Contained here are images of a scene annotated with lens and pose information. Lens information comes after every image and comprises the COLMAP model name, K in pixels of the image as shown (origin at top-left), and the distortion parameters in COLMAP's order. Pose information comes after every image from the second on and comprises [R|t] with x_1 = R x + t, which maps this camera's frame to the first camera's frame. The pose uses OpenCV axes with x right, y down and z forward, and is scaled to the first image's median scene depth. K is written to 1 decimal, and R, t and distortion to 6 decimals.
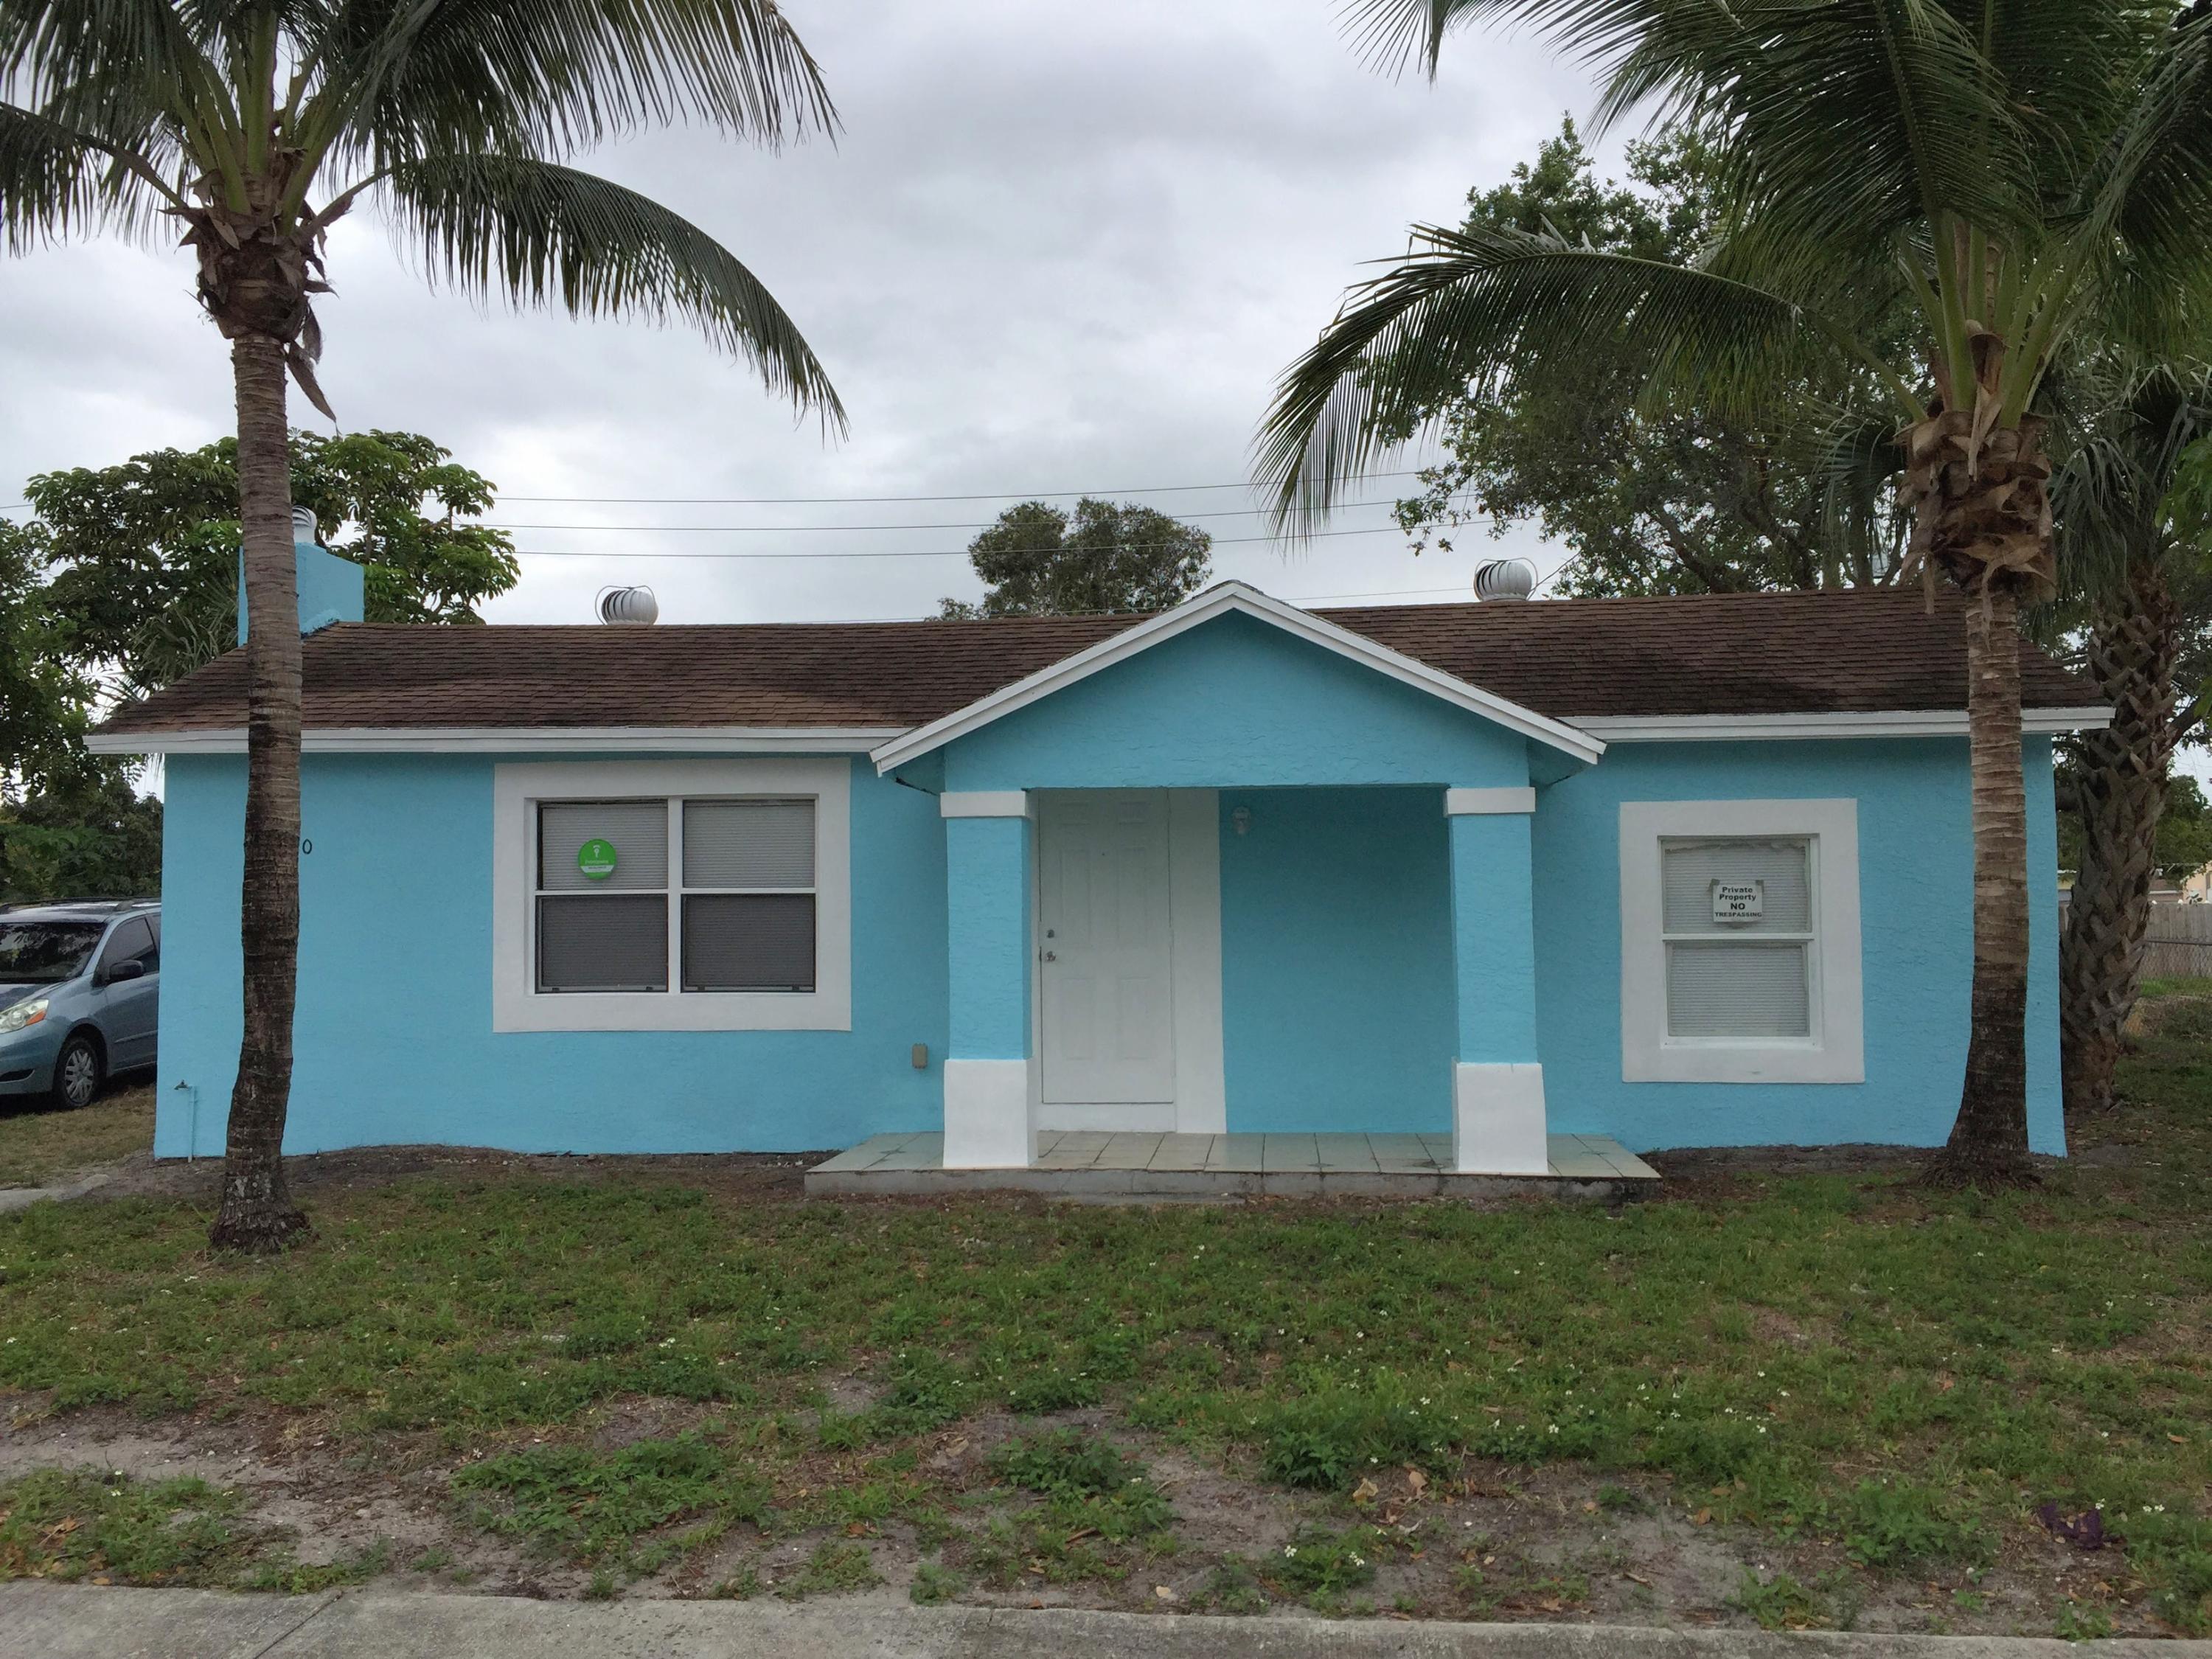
lens RADIAL K [[1914.4, 0, 1095.3], [0, 1914.4, 858.1], [0, 0, 1]] dist [0.072464, -0.001701]
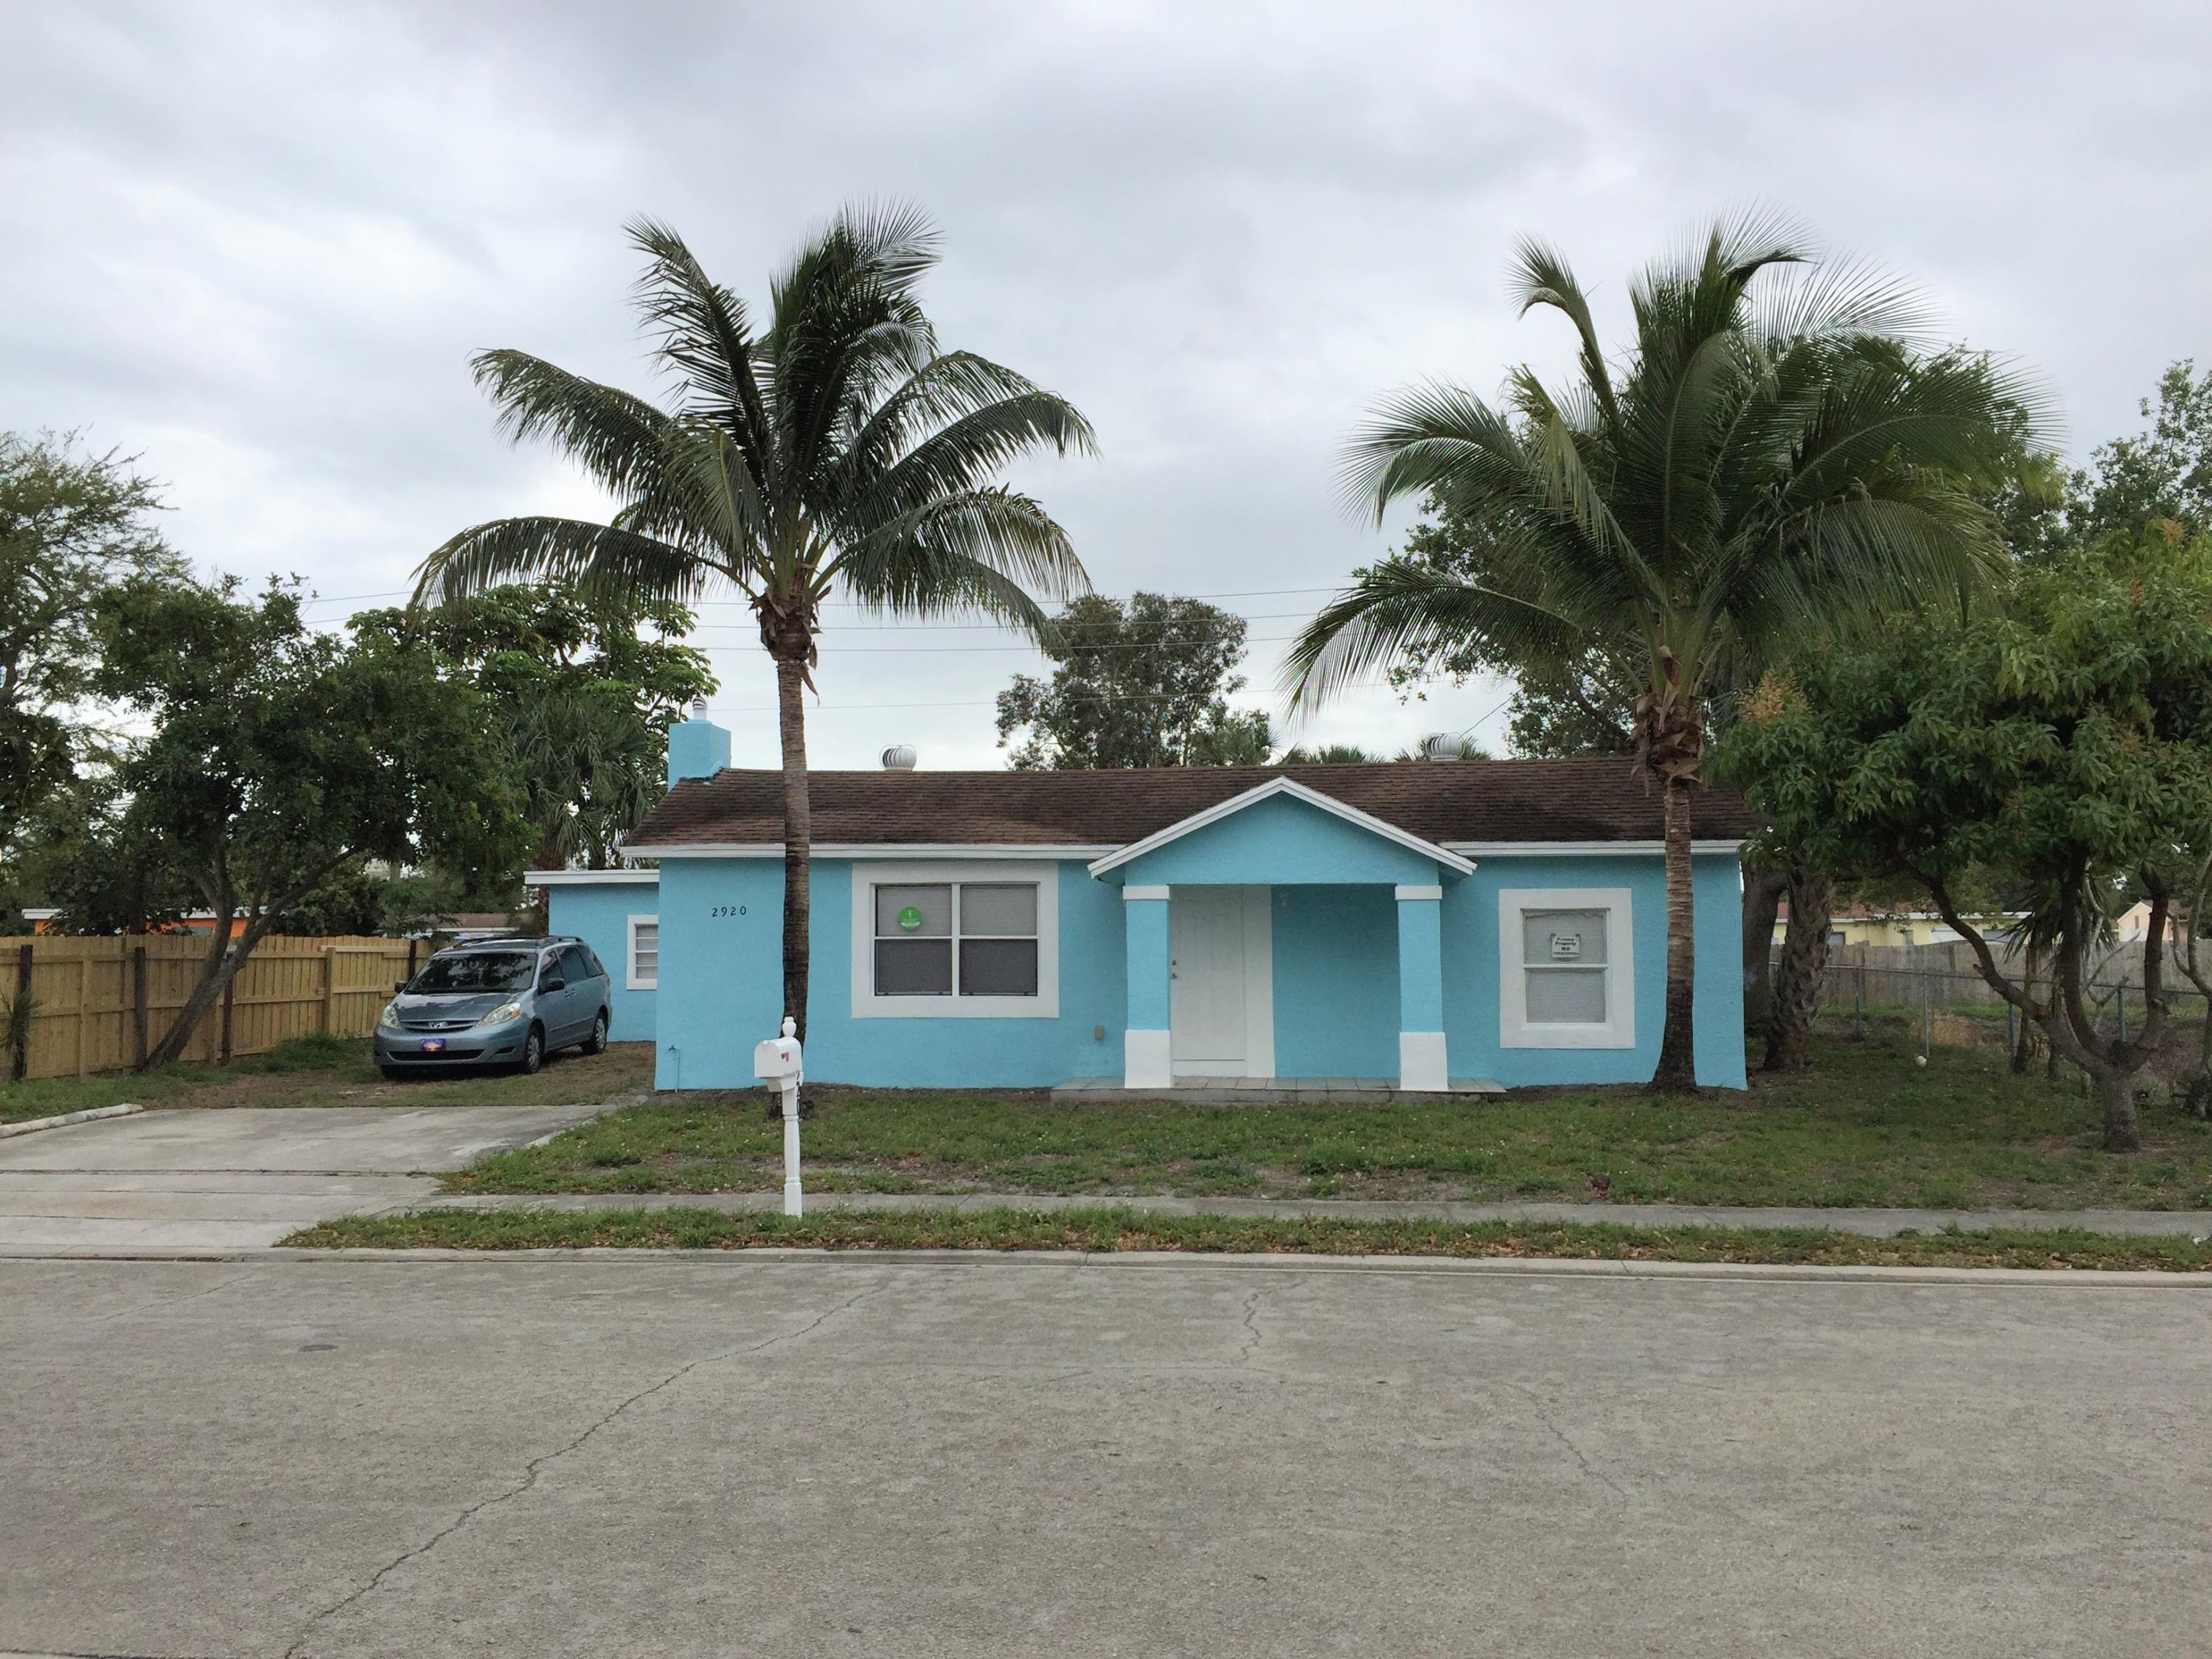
lens RADIAL K [[1924.7, 0, 1112.1], [0, 1924.7, 867.1], [0, 0, 1]] dist [0.092630, -0.137505]
pose [[0.999983, 0.003860, -0.004418, -0.071495], [-0.003913, 0.999920, -0.012057, -0.026000], [0.004371, 0.012074, 0.999918, -0.743475]]
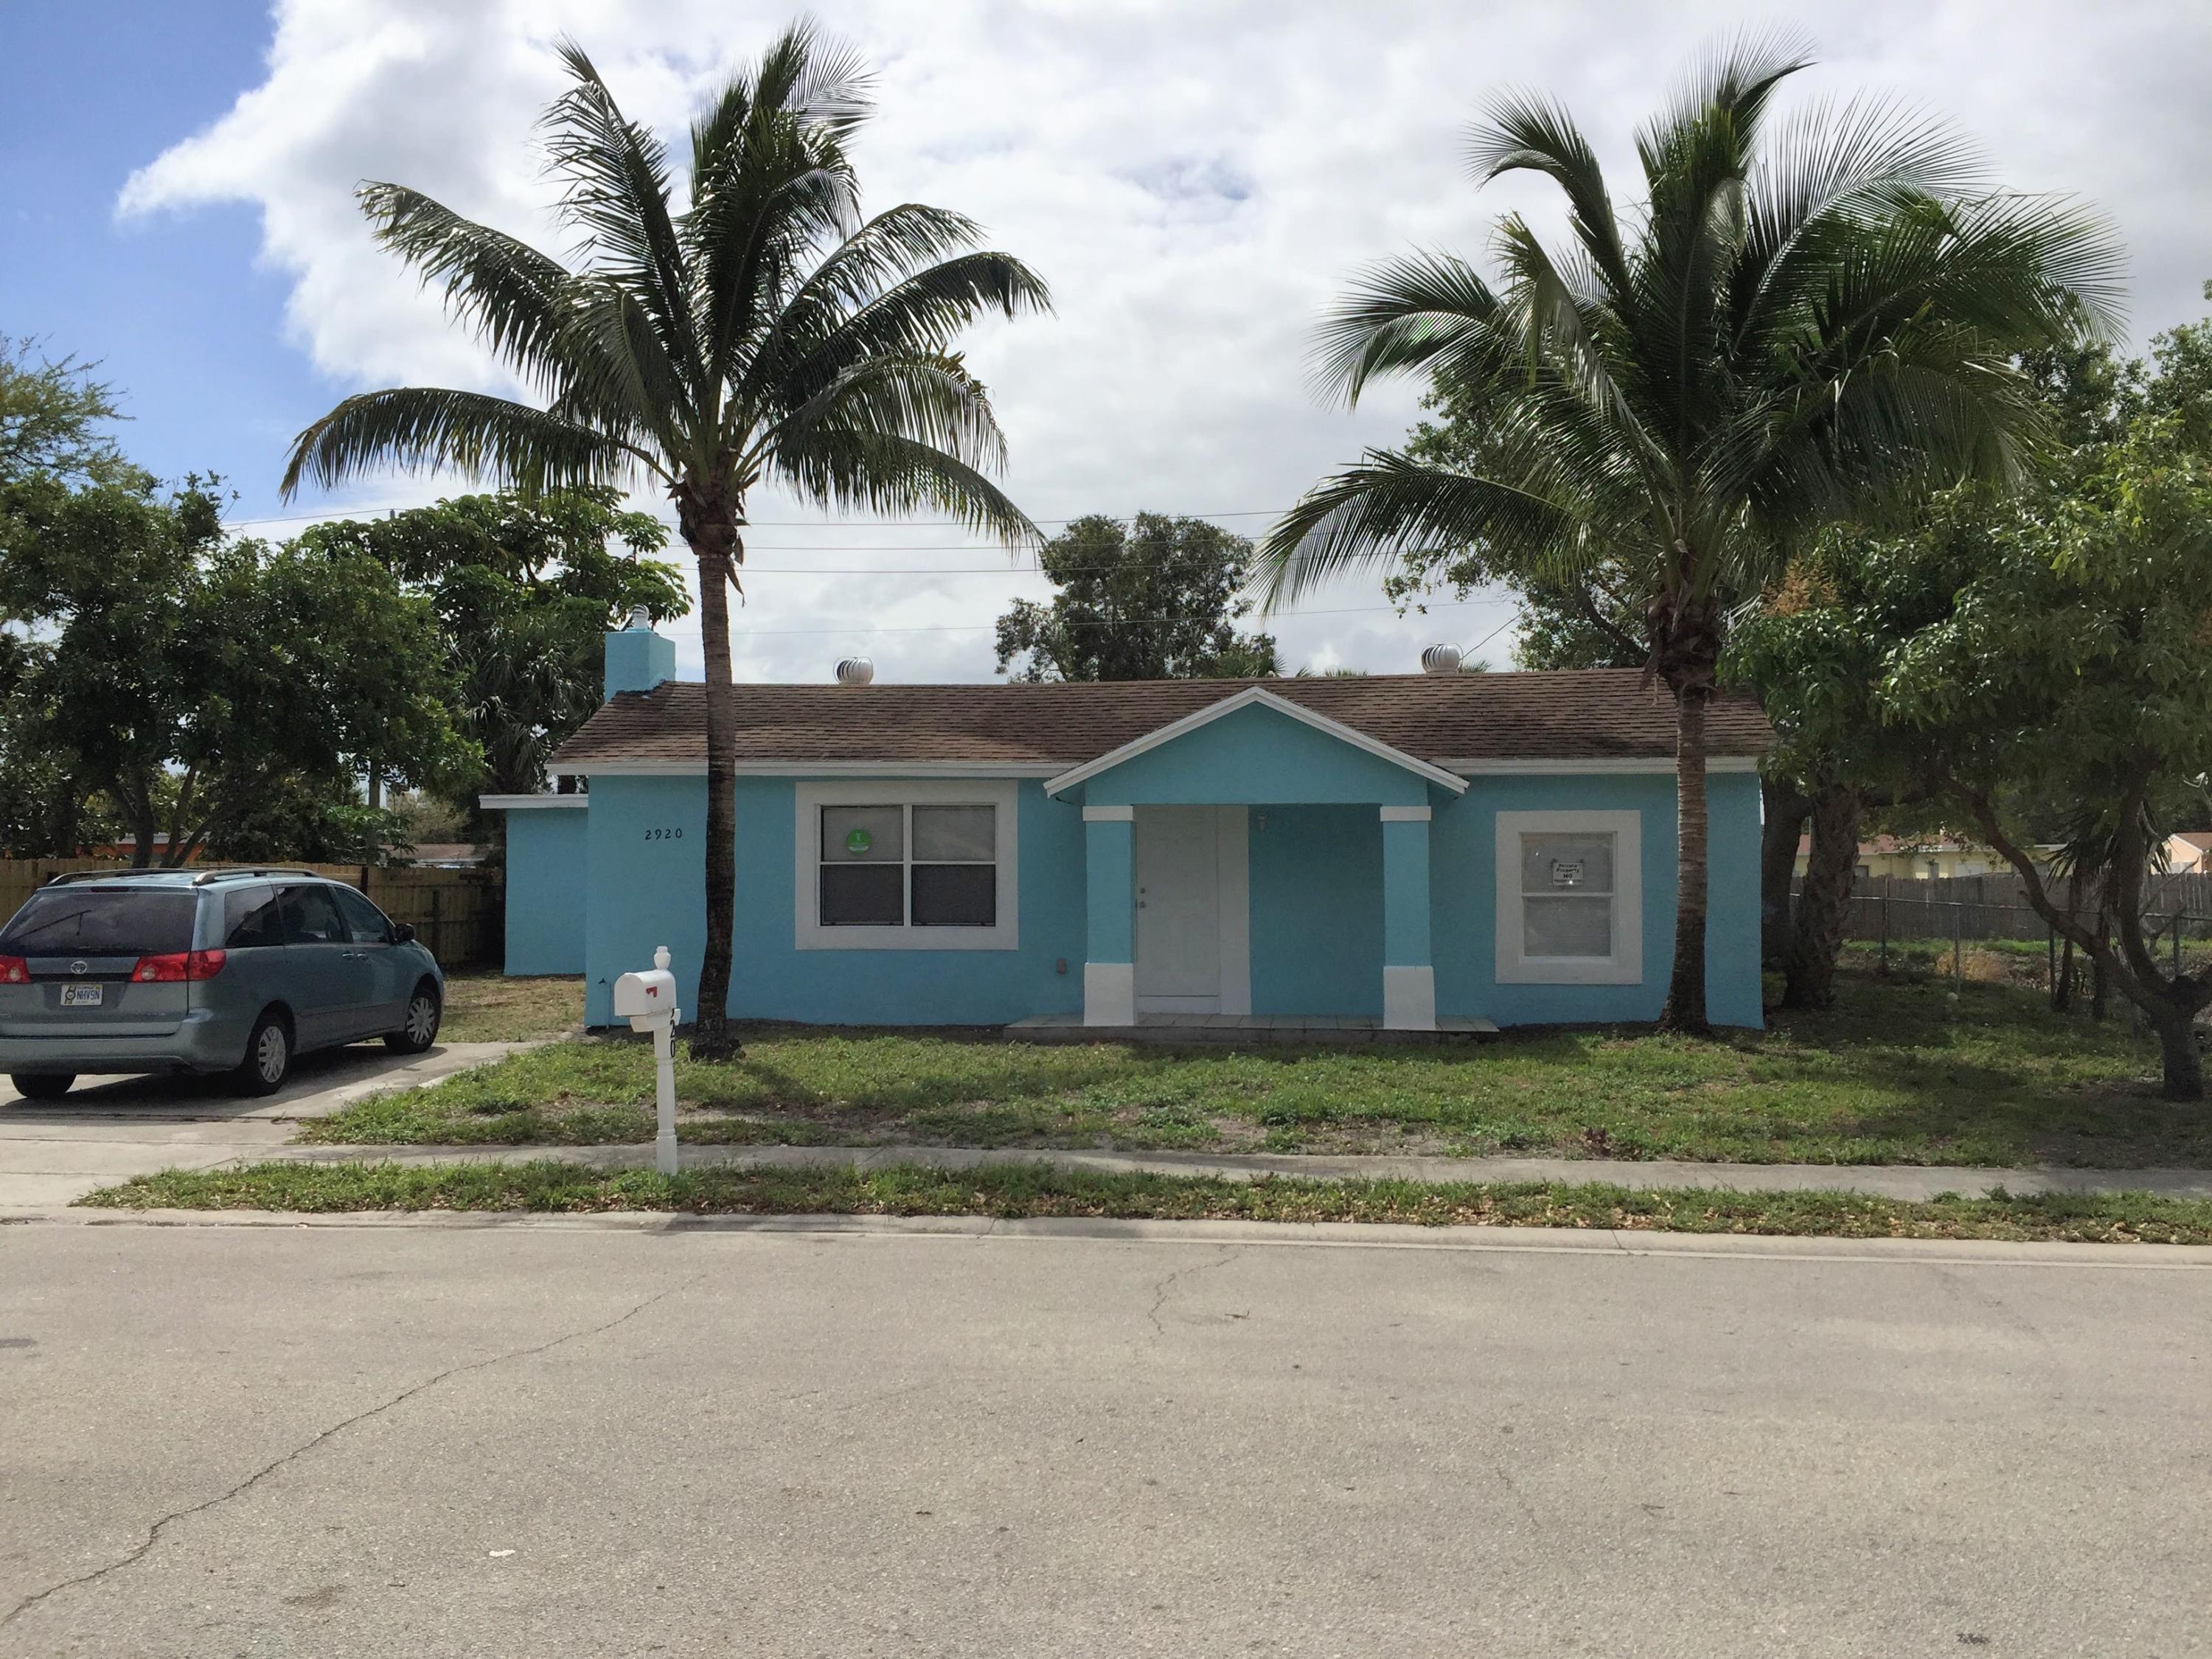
lens RADIAL K [[1924.7, 0, 1112.1], [0, 1924.7, 867.1], [0, 0, 1]] dist [0.092630, -0.137505]
pose [[0.999880, 0.006203, -0.014171, -0.026273], [-0.005892, 0.999743, 0.021896, -0.015462], [0.014303, -0.021810, 0.999660, -0.607699]]
